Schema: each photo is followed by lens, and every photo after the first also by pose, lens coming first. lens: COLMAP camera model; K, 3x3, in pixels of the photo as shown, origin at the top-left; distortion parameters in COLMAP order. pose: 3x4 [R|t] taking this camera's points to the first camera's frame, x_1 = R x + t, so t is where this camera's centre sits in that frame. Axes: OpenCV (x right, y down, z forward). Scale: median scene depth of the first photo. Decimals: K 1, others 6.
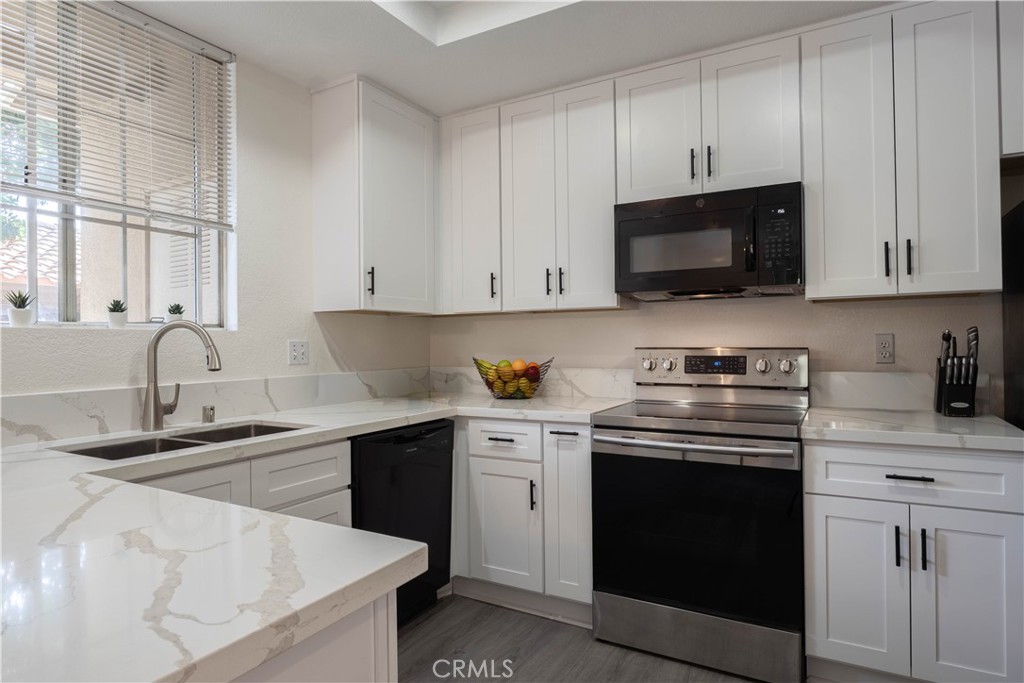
lens RADIAL K [[589.0, 0, 512.0], [0, 589.0, 341.5], [0, 0, 1]] dist [-0.005805, -0.001254]
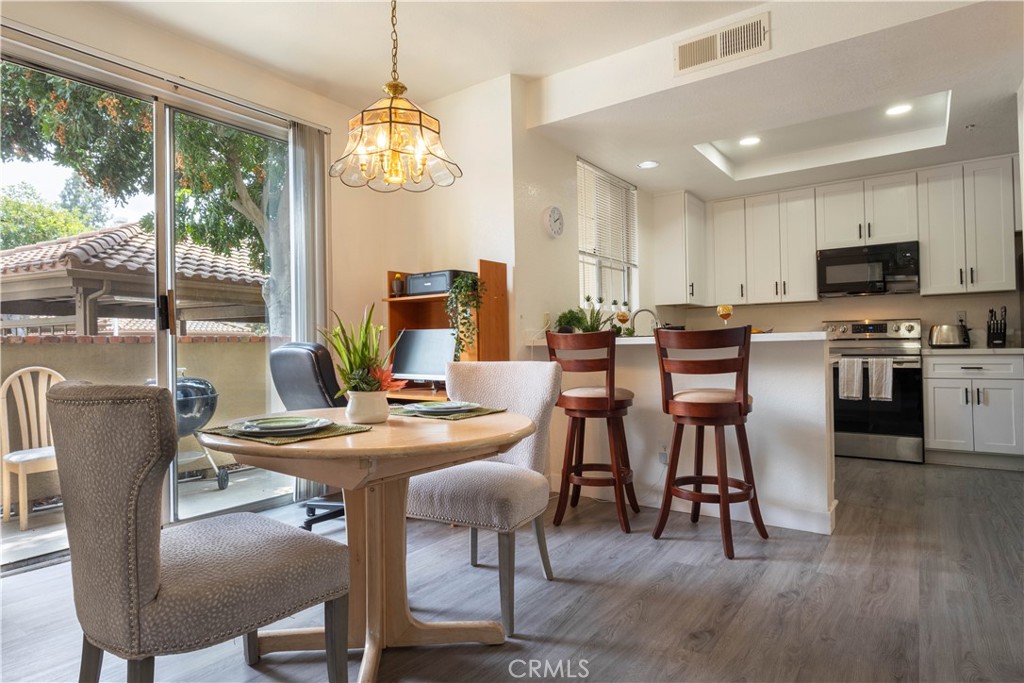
lens RADIAL K [[578.4, 0, 497.4], [0, 578.4, 341.7], [0, 0, 1]] dist [-0.002675, 0.000282]
pose [[0.993269, -0.005690, -0.115694, -0.747311], [0.005494, 0.999983, -0.002006, 0.089063], [0.115704, 0.001357, 0.993283, -1.201570]]
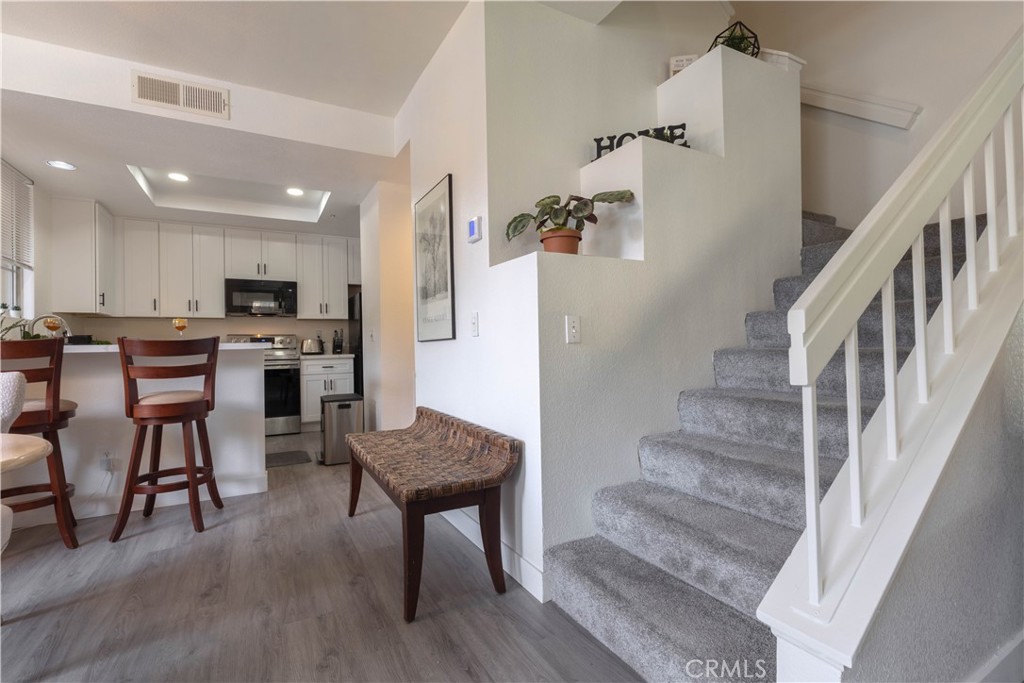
lens RADIAL K [[466.1, 0, 512.0], [0, 466.1, 341.5], [0, 0, 1]] dist [-0.001200, 0.000050]
pose [[0.520809, 0.010005, 0.853614, -0.979116], [0.006741, 0.999852, -0.015832, 0.092286], [-0.853646, 0.013999, 0.520665, -1.217025]]
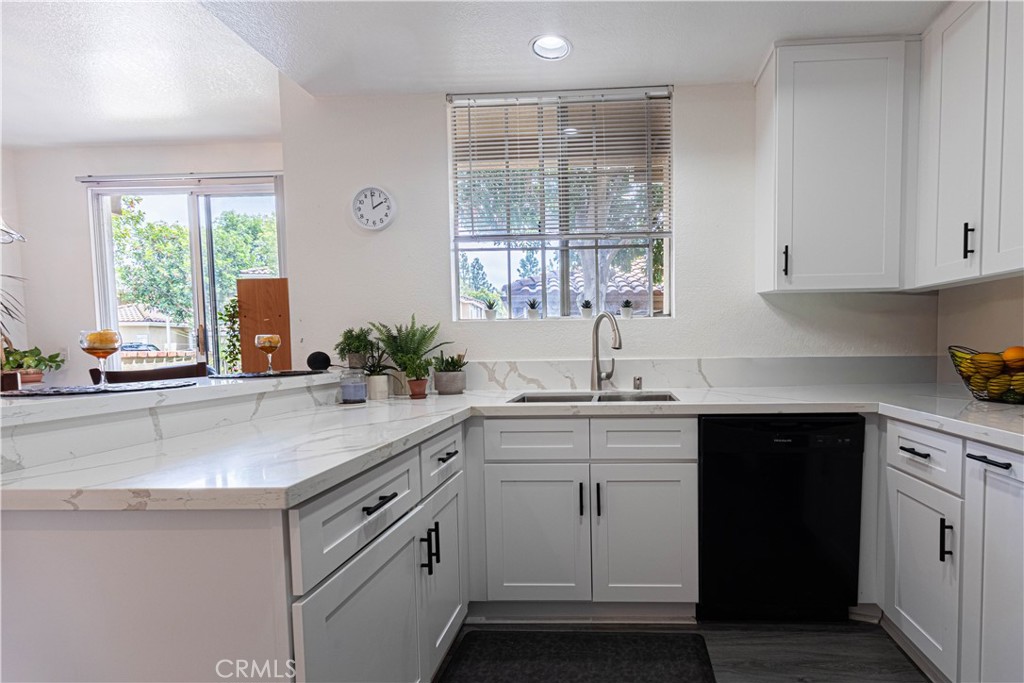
lens RADIAL K [[472.4, 0, 597.6], [0, 472.4, 367.5], [0, 0, 1]] dist [0.013026, 0.000128]
pose [[0.461056, 0.052110, -0.885839, 0.340745], [0.011619, 0.997834, 0.064745, 0.018499], [0.887295, -0.040143, 0.459452, 0.401260]]
